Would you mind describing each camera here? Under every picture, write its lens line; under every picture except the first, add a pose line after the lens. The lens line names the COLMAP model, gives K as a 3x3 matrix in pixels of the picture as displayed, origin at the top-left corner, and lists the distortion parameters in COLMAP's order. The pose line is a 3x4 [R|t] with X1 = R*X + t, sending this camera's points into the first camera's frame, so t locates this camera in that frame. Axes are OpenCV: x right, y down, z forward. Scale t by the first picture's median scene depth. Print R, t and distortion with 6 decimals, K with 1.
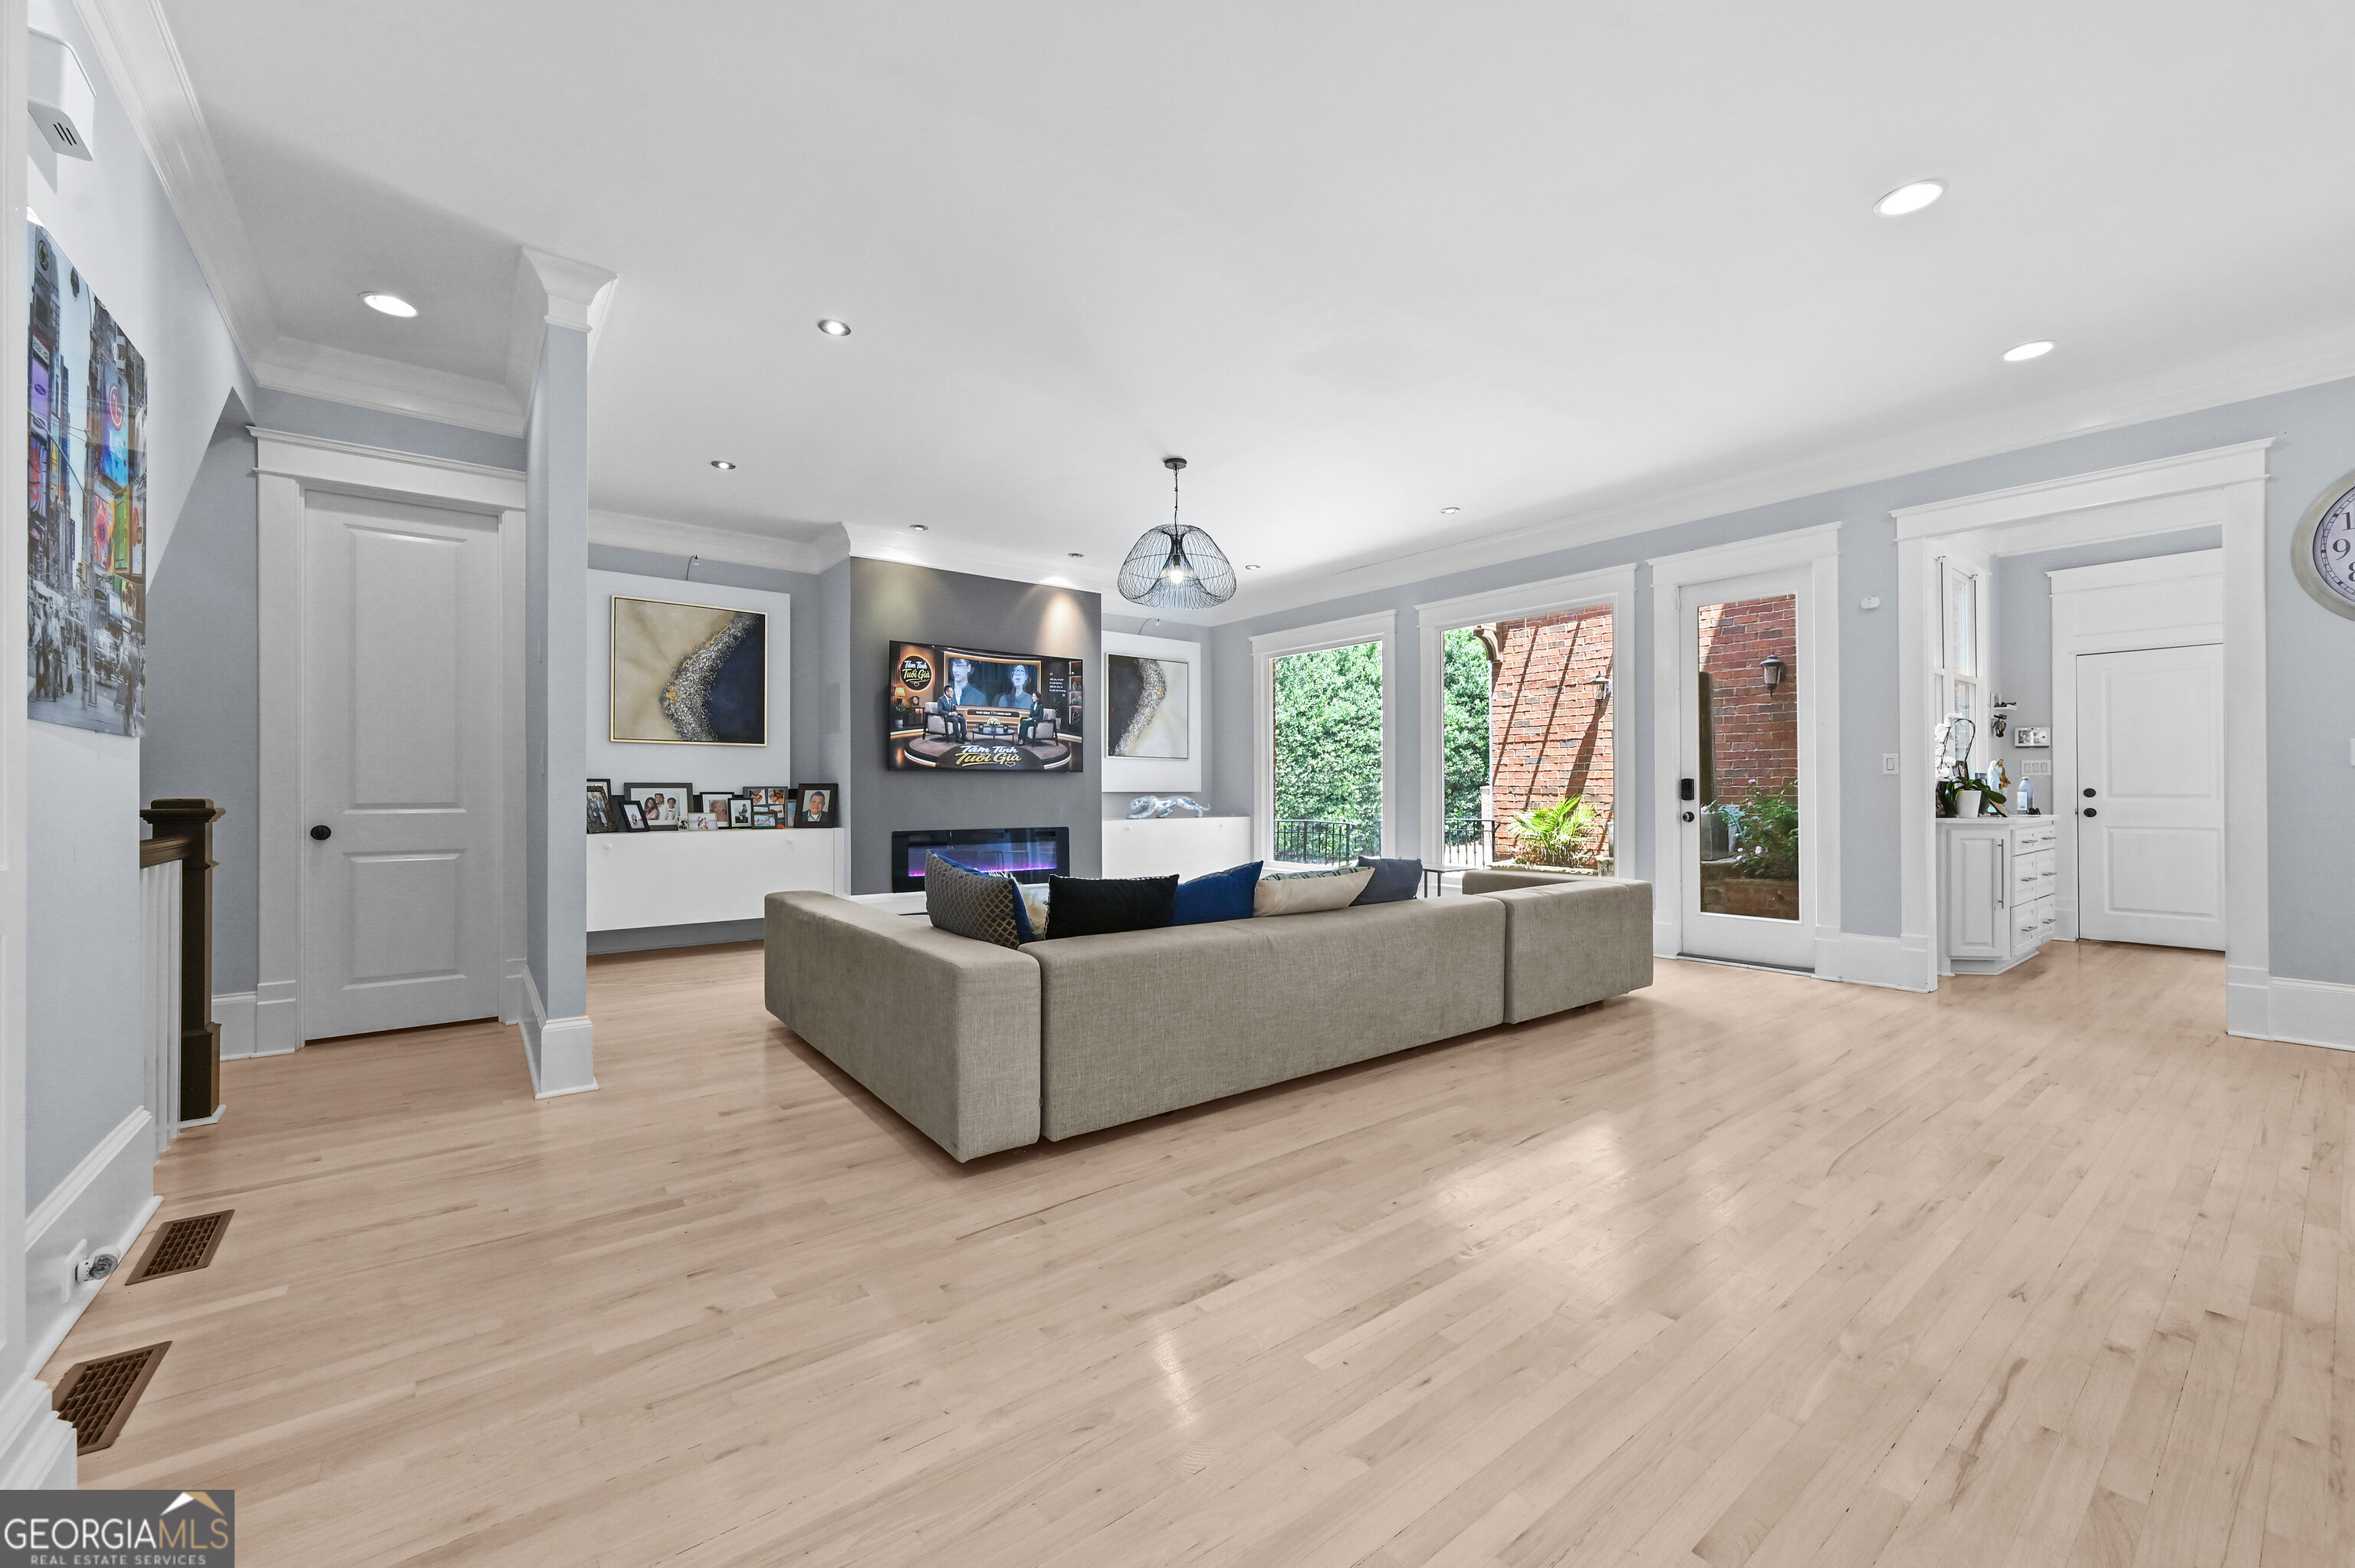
lens RADIAL K [[933.1, 0, 1169.7], [0, 933.1, 777.5], [0, 0, 1]] dist [-0.002362, -0.000637]
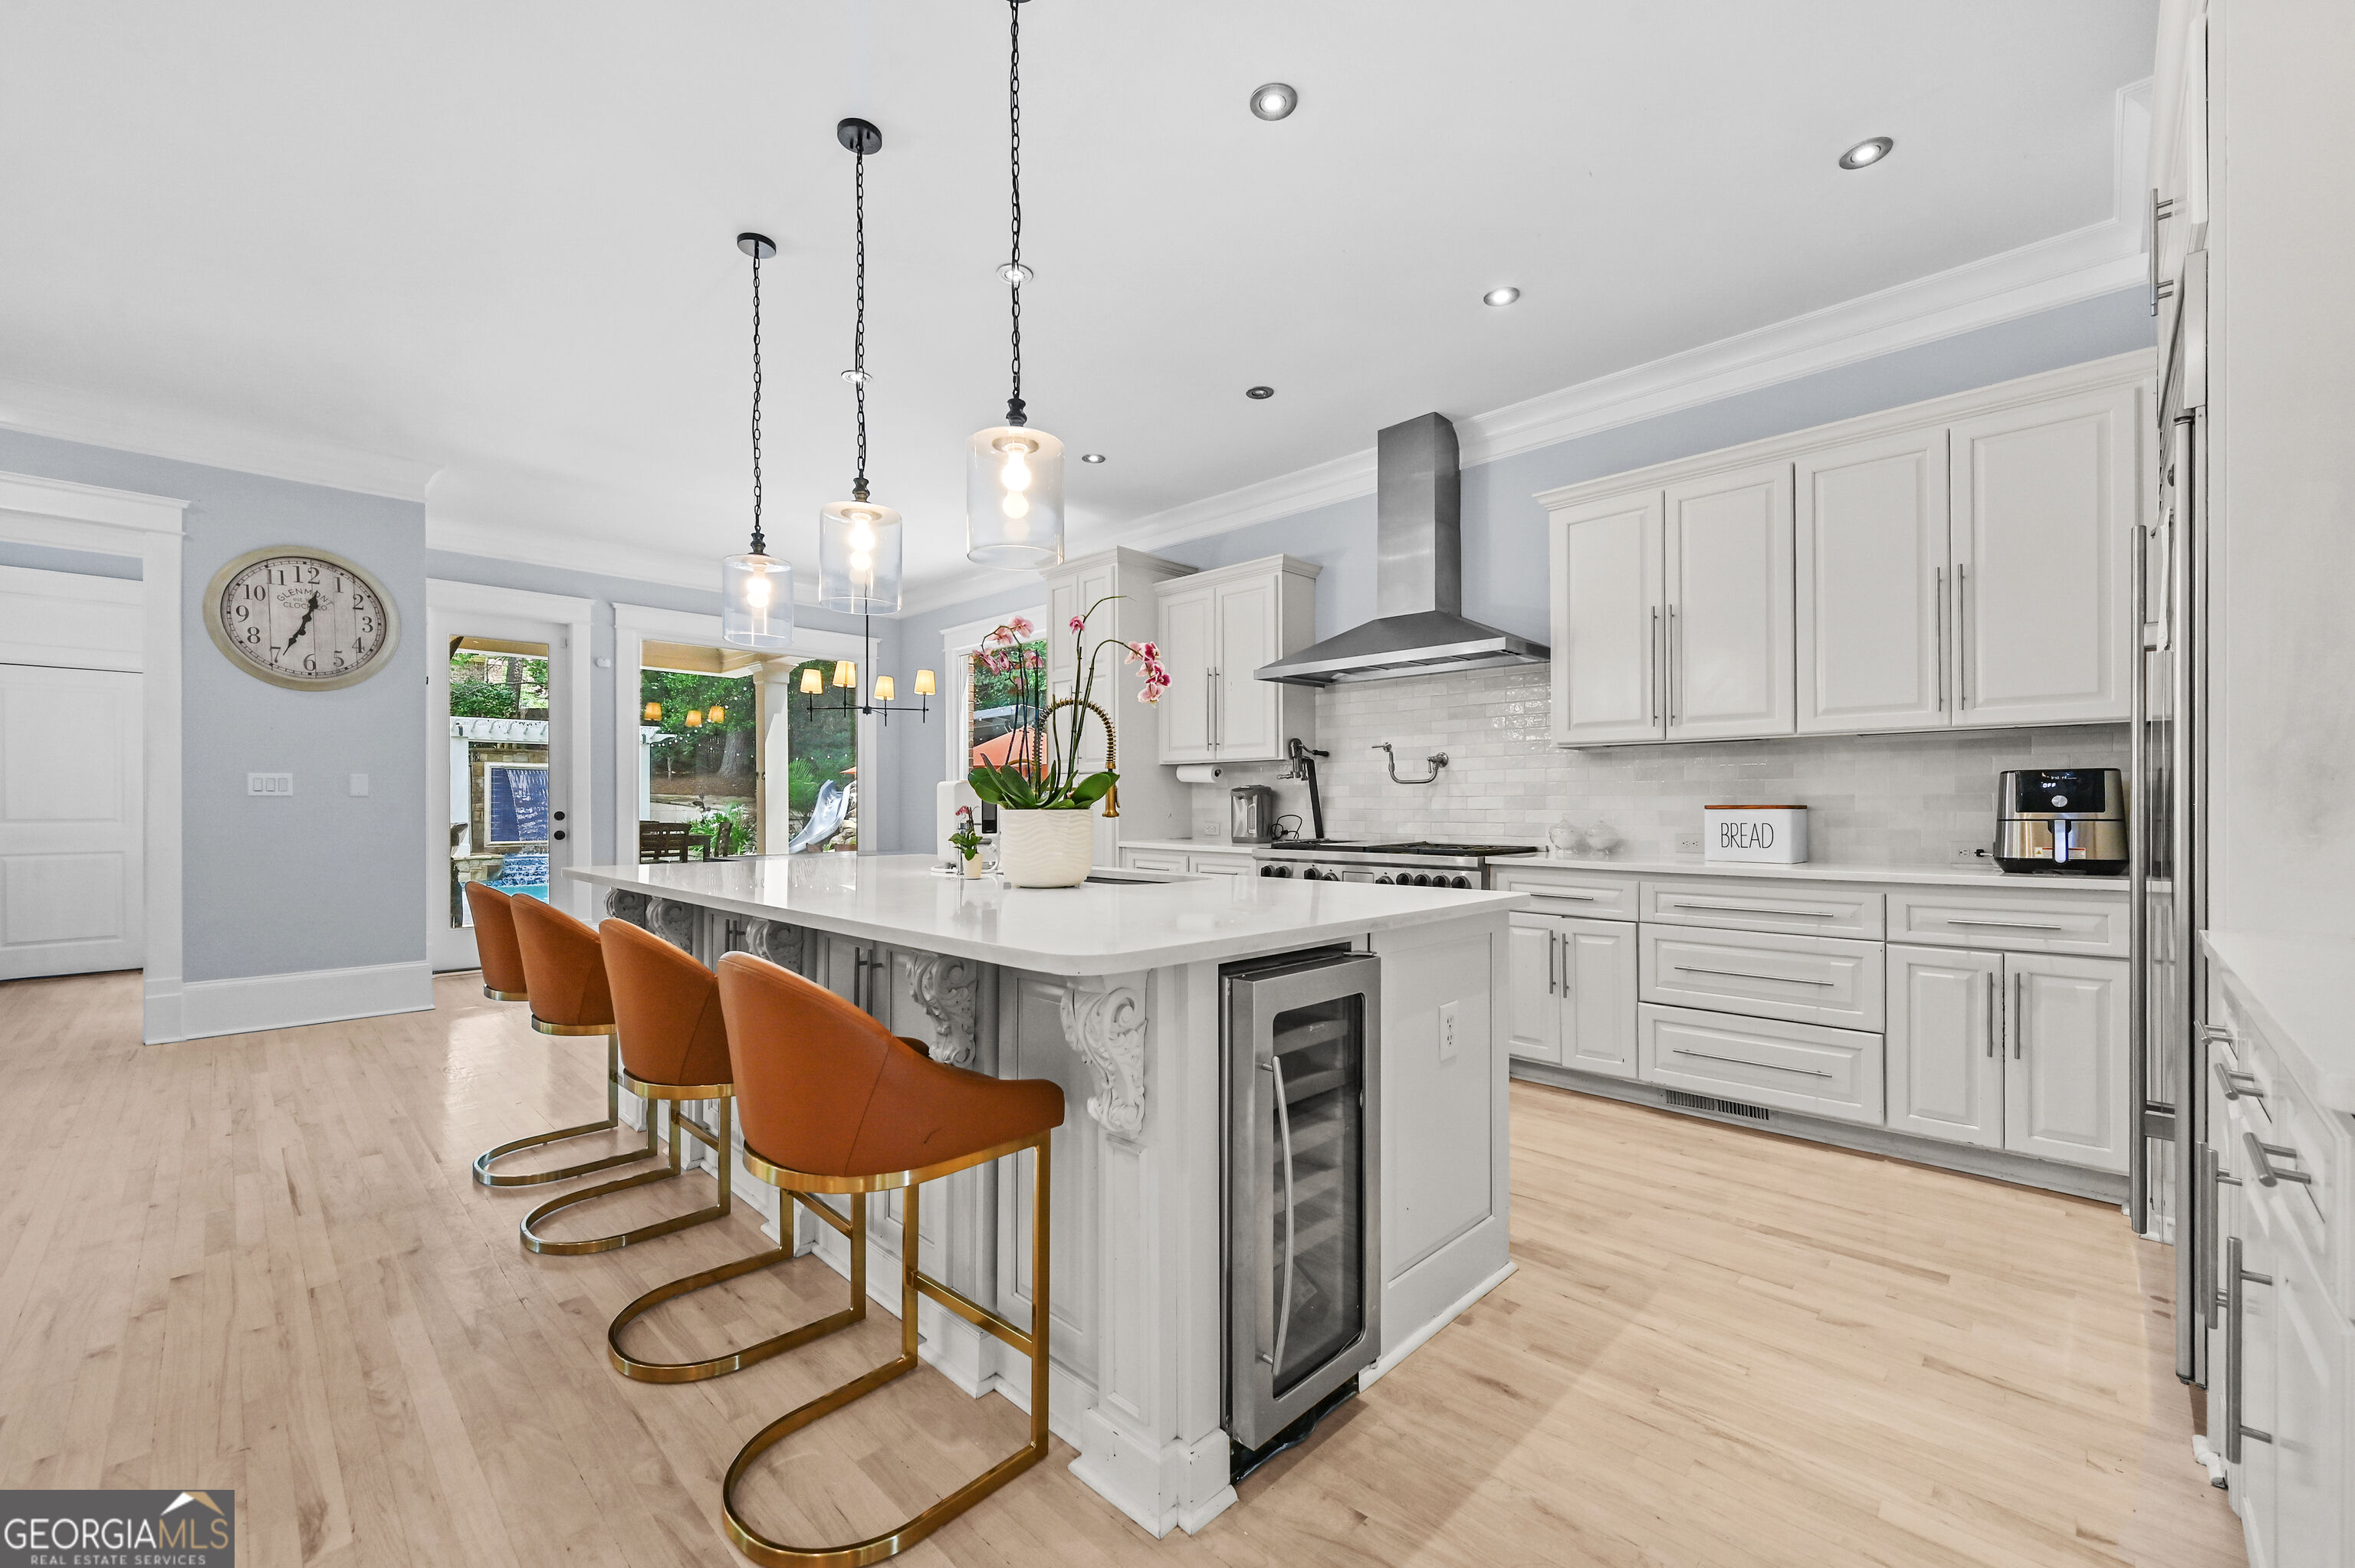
lens RADIAL K [[933.1, 0, 1196.1], [0, 933.1, 801.5], [0, 0, 1]] dist [-0.002362, -0.000637]
pose [[-0.145681, -0.000200, 0.989332, -0.090975], [-0.007990, 0.999968, -0.000974, -0.012133], [-0.989299, -0.008047, -0.145678, -0.037869]]
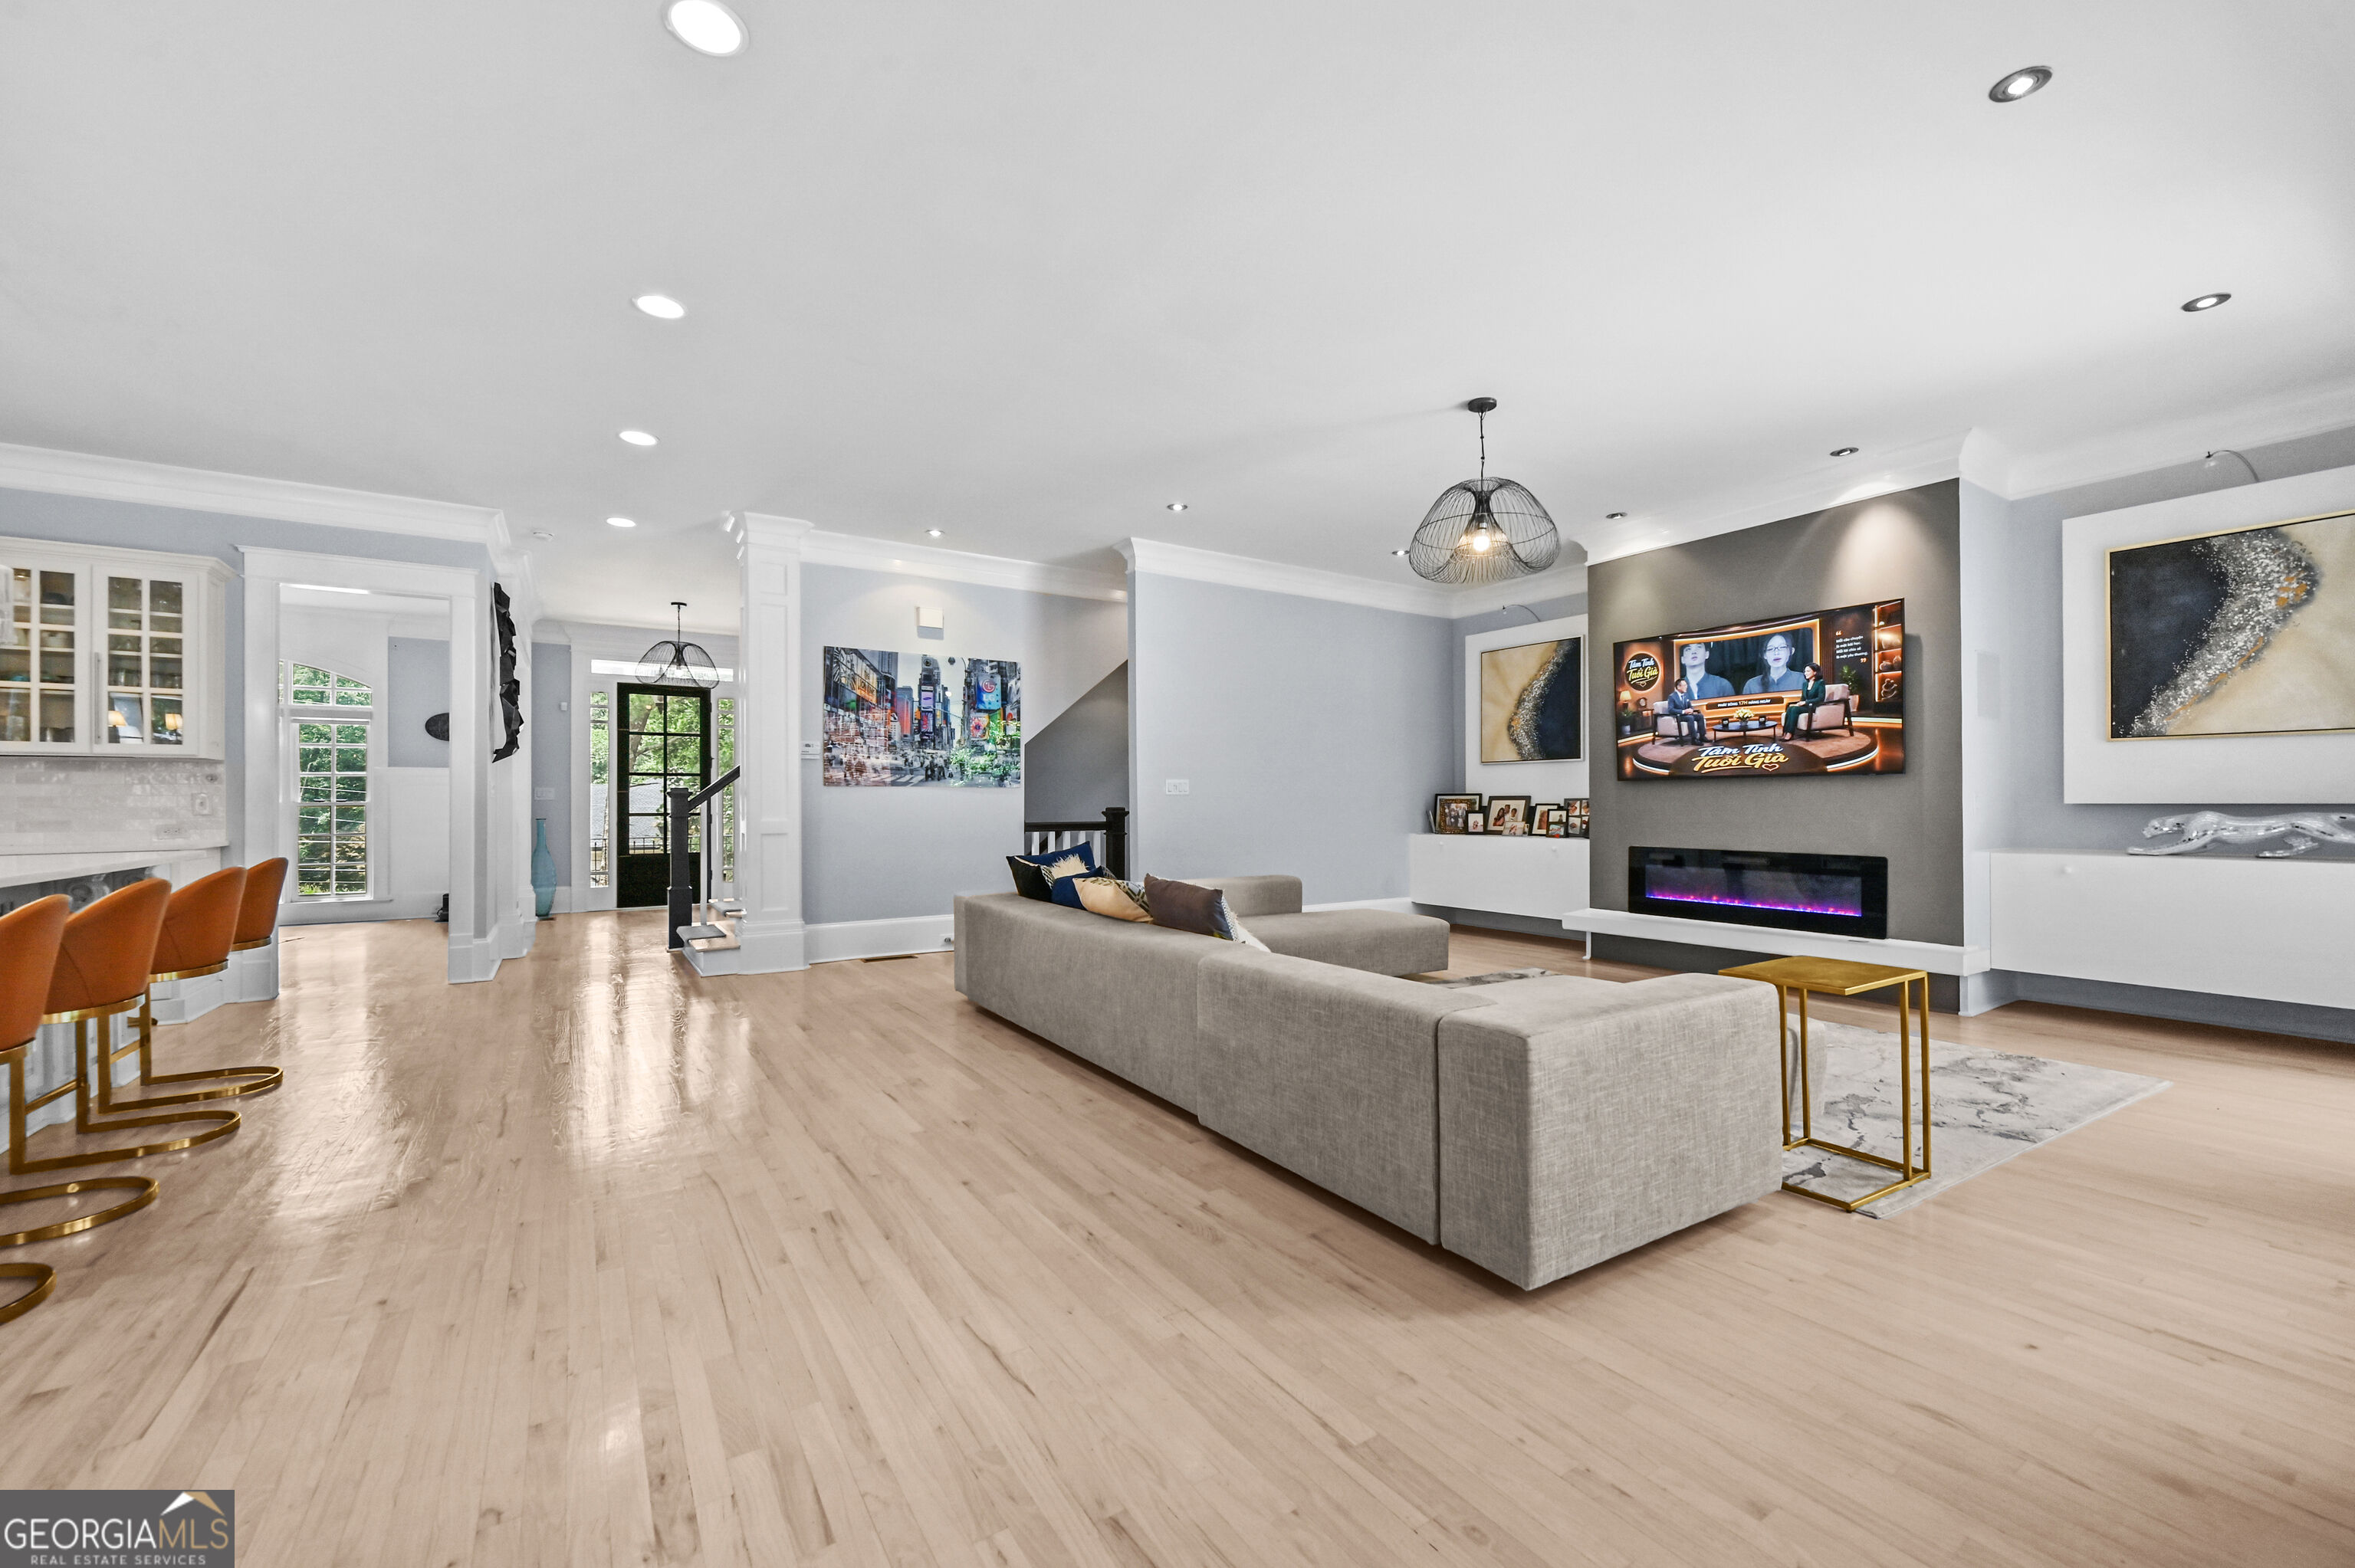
lens RADIAL K [[933.1, 0, 1184.4], [0, 933.1, 799.2], [0, 0, 1]] dist [-0.002362, -0.000637]
pose [[-0.081594, -0.002543, -0.996662, 0.662678], [0.018496, 0.999821, -0.004065, 0.006292], [0.996494, -0.018766, -0.081532, 0.631077]]
